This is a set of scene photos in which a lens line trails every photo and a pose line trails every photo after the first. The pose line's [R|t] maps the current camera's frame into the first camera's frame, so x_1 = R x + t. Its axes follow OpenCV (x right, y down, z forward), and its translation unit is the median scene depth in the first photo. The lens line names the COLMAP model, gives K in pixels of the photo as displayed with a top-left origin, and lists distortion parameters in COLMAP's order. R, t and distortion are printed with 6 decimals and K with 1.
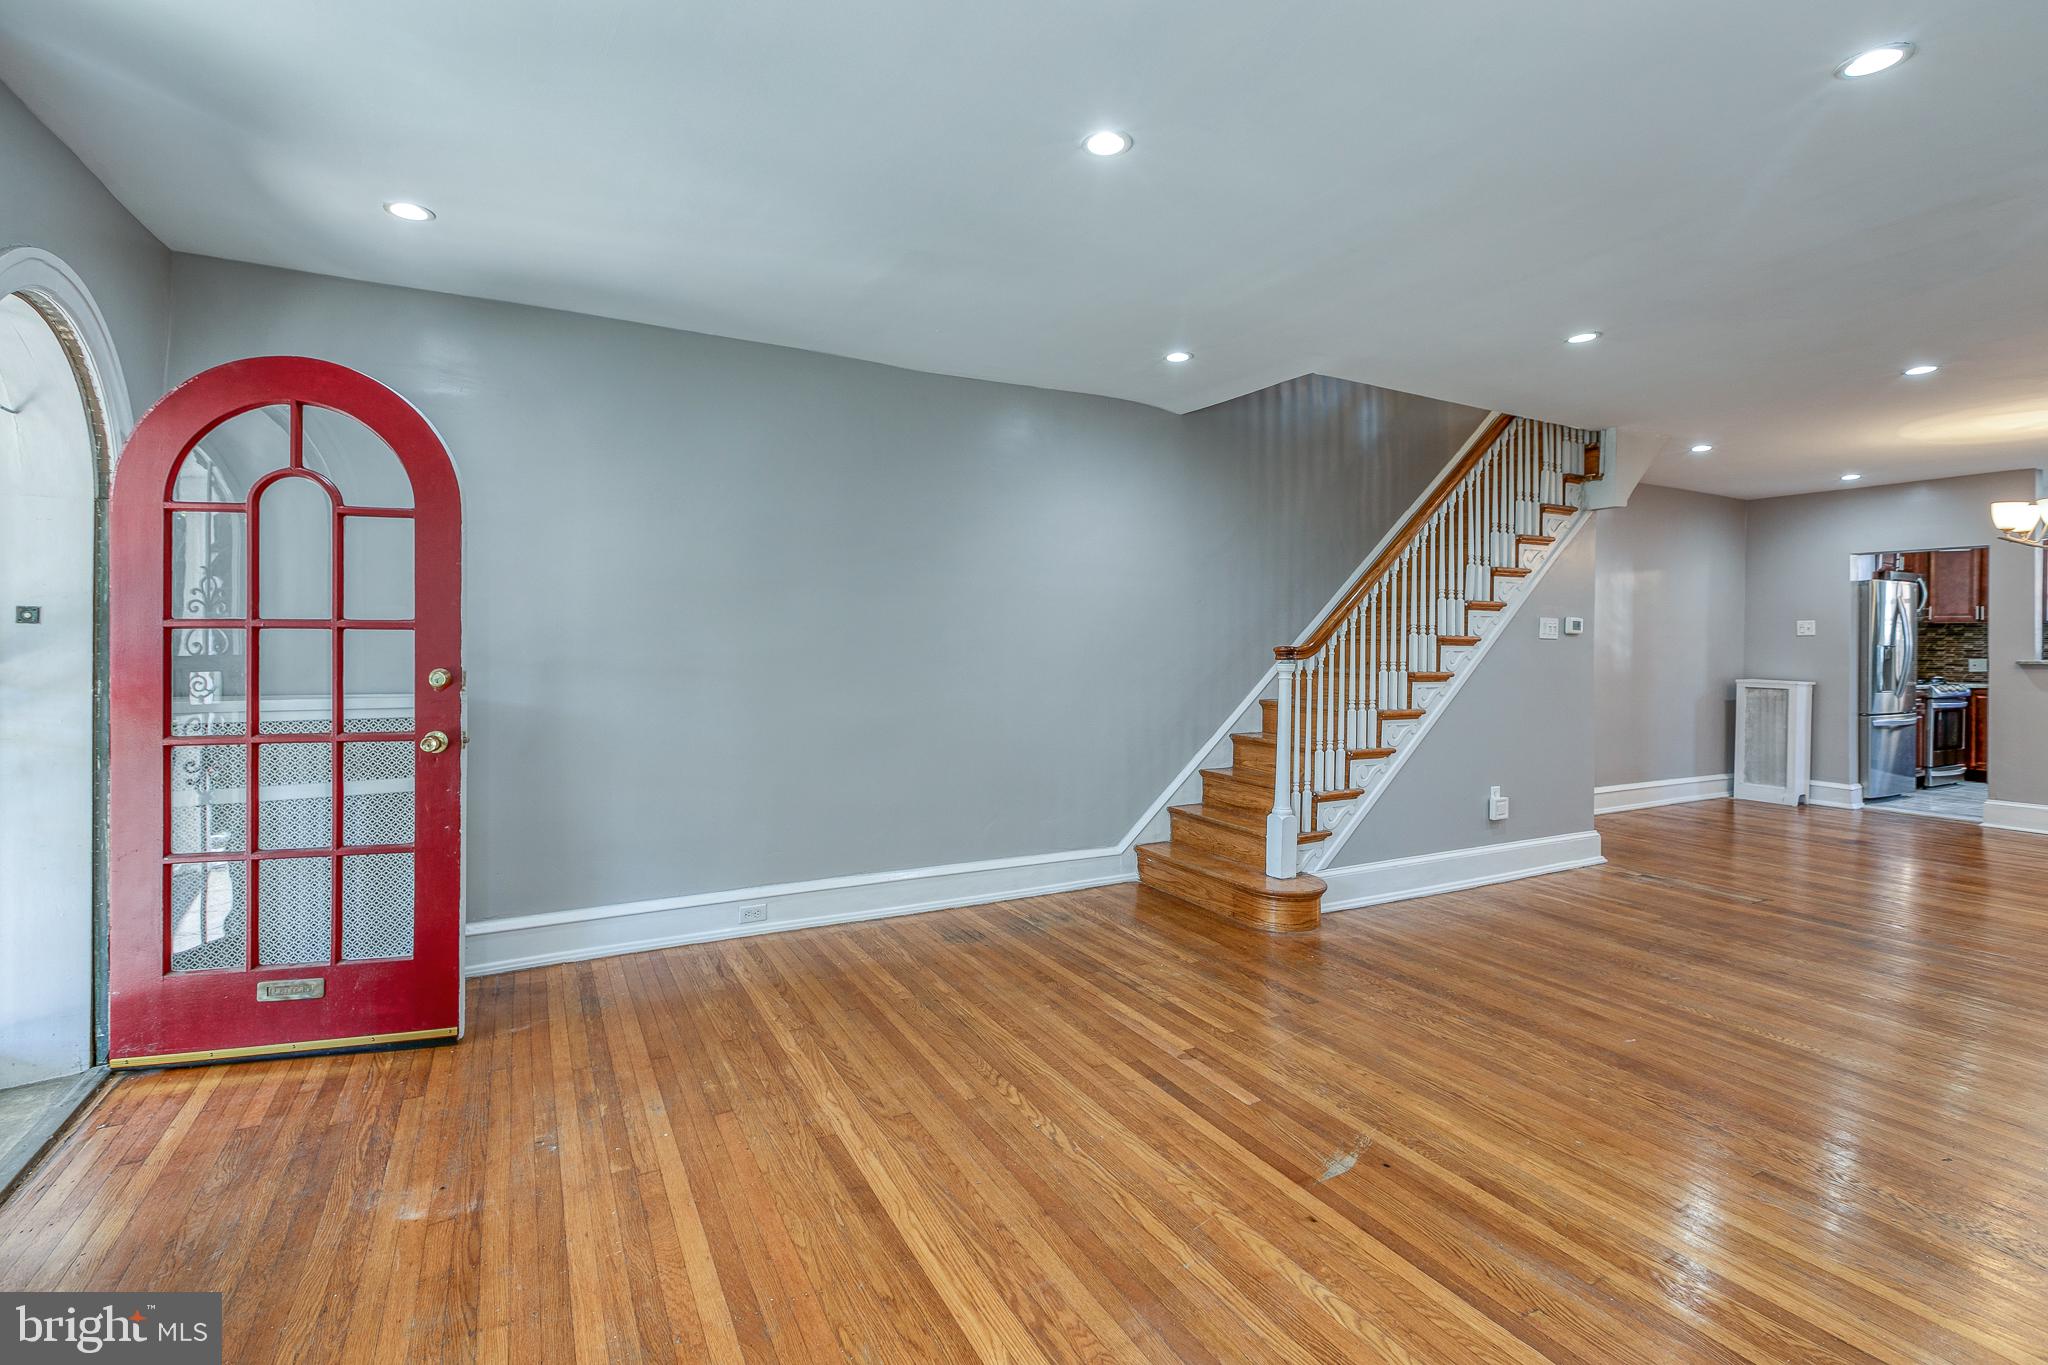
lens RADIAL K [[931.8, 0, 1046.3], [0, 931.8, 644.4], [0, 0, 1]] dist [0.007996, -0.000870]
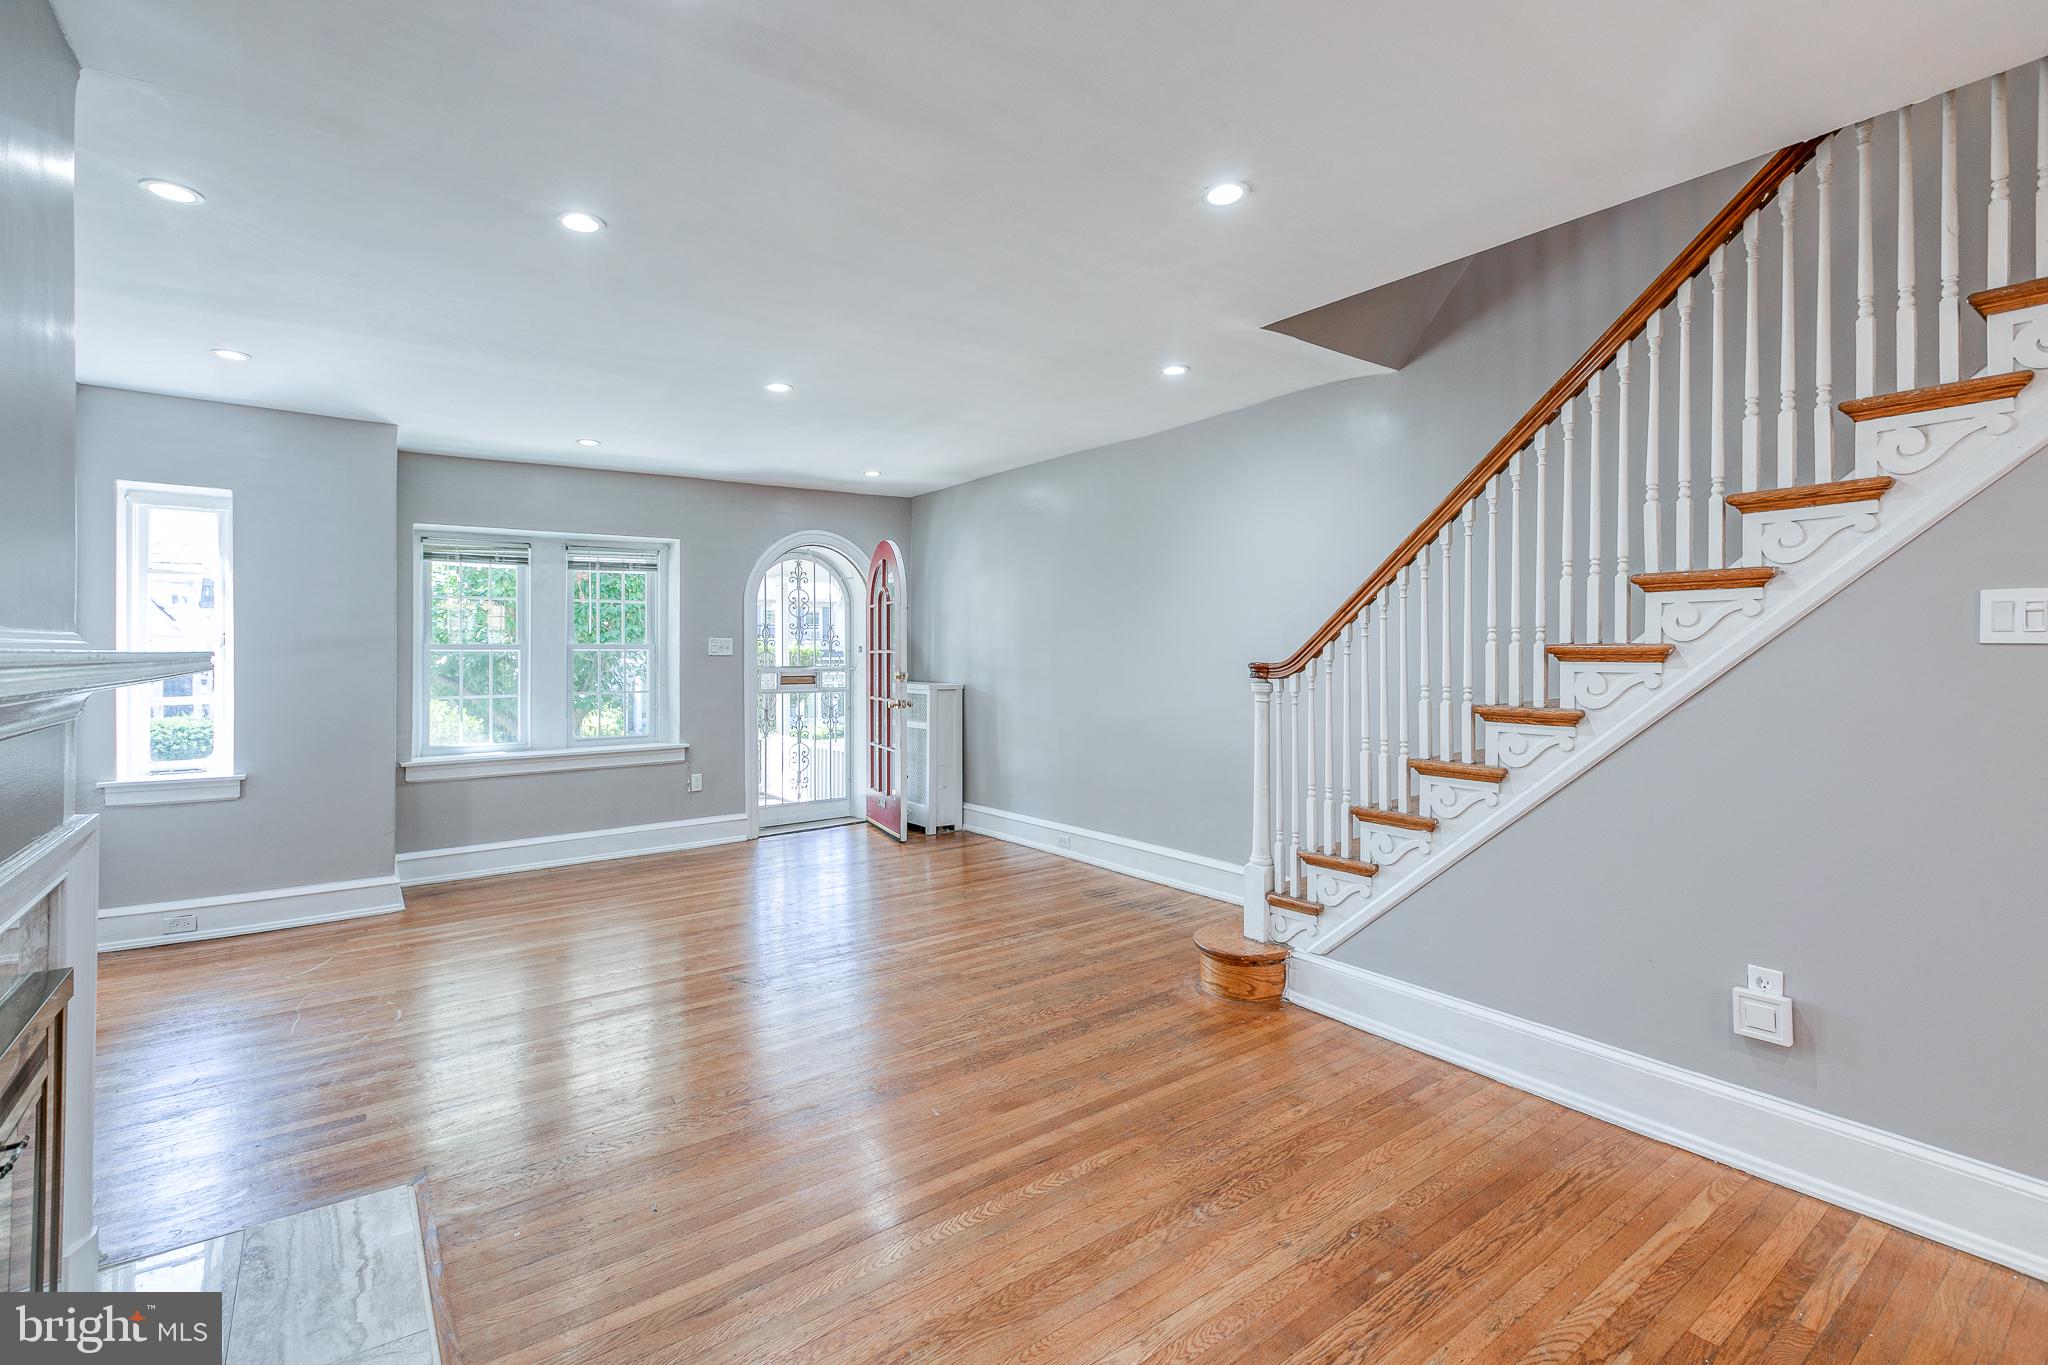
lens RADIAL K [[931.8, 0, 1006.6], [0, 931.8, 660.6], [0, 0, 1]] dist [0.007996, -0.000870]
pose [[0.122192, 0.000445, -0.992506, 1.216074], [0.000952, 0.999999, 0.000565, 0.000516], [0.992506, -0.001014, 0.122191, 0.778464]]
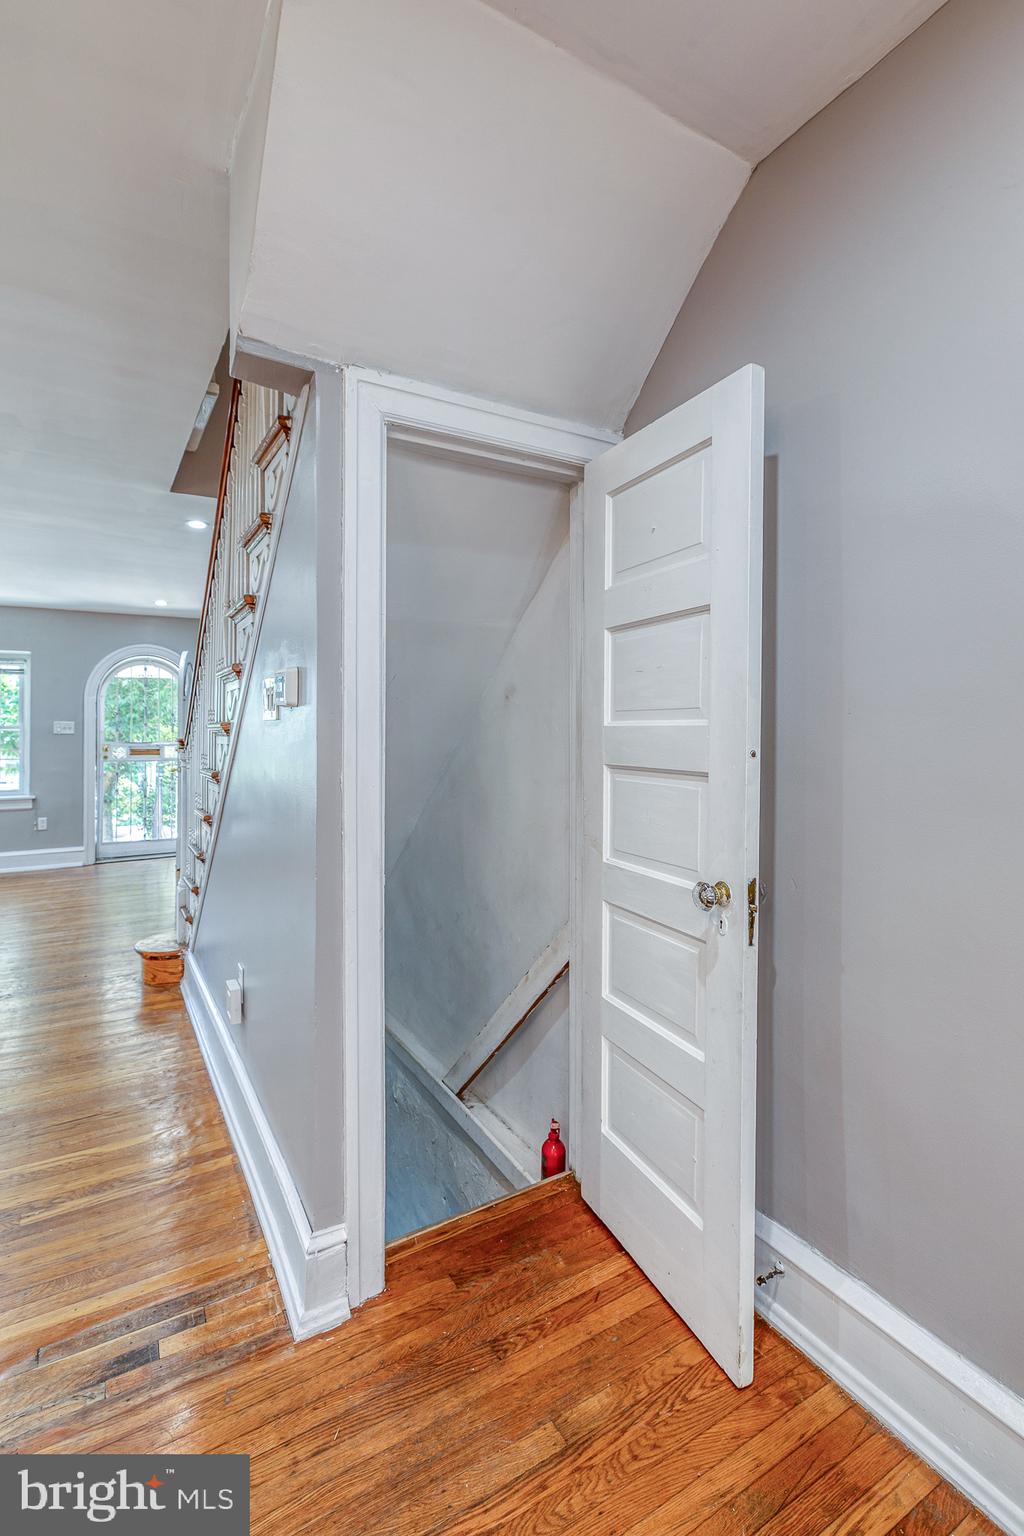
lens RADIAL K [[698.9, 0, 499.3], [0, 698.9, 742.4], [0, 0, 1]] dist [0.007996, -0.000870]
pose [[0.012452, -0.002718, -0.999919, 1.278740], [-0.005655, 0.999980, -0.002789, 0.012263], [0.999906, 0.005690, 0.012436, 1.591449]]
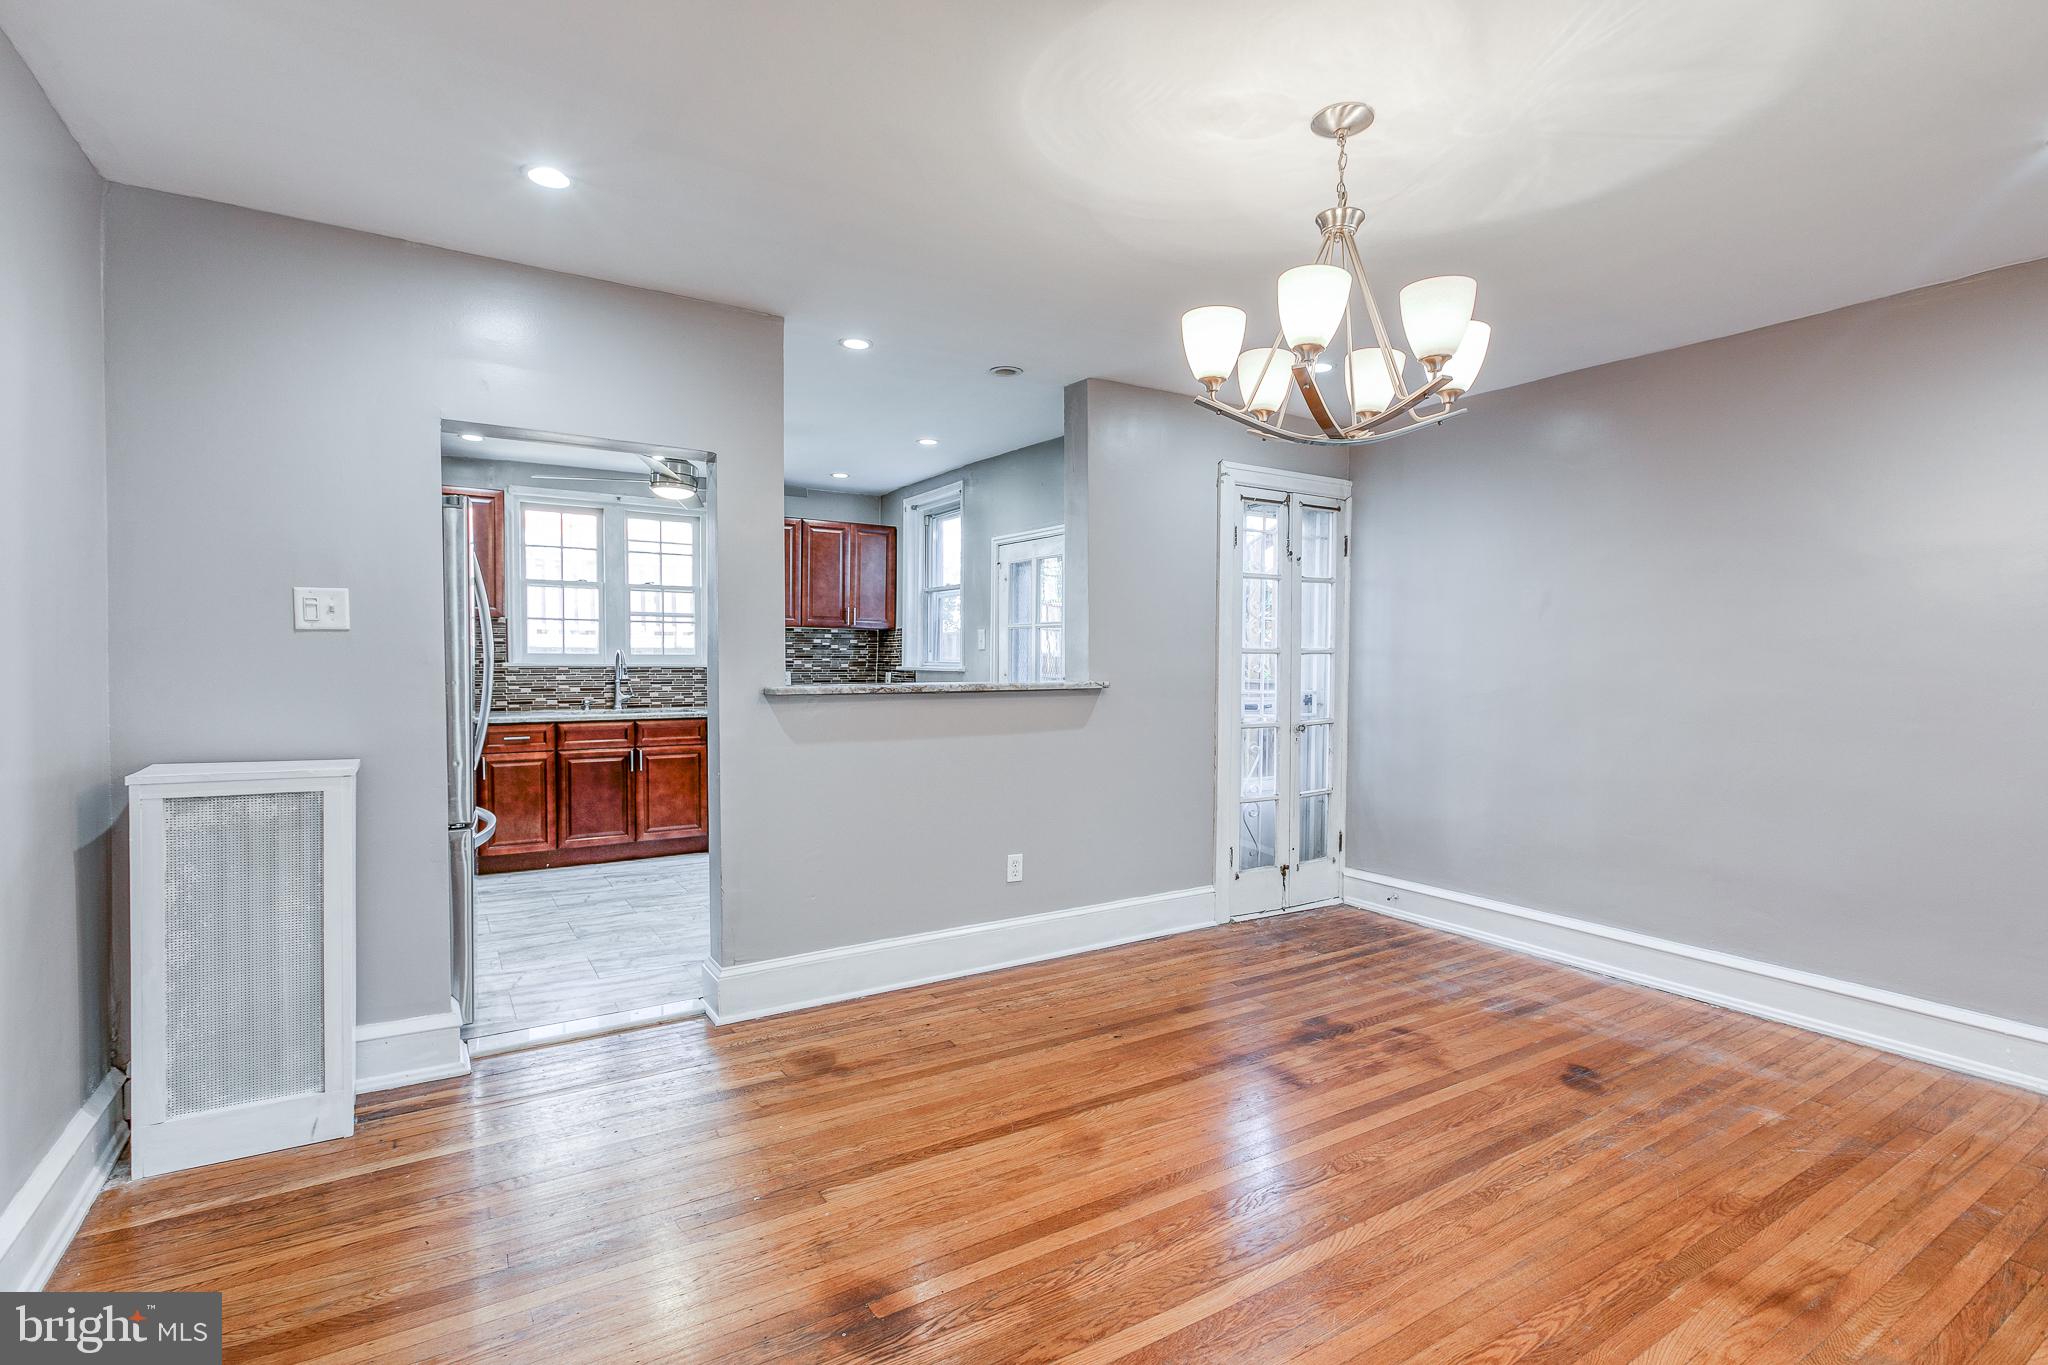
lens RADIAL K [[931.8, 0, 1042.0], [0, 931.8, 684.6], [0, 0, 1]] dist [0.007996, -0.000870]
pose [[-0.085428, -0.036778, 0.995665, 0.903306], [-0.003634, 0.999323, 0.036601, -0.005721], [-0.996338, -0.000491, -0.085504, 1.580460]]
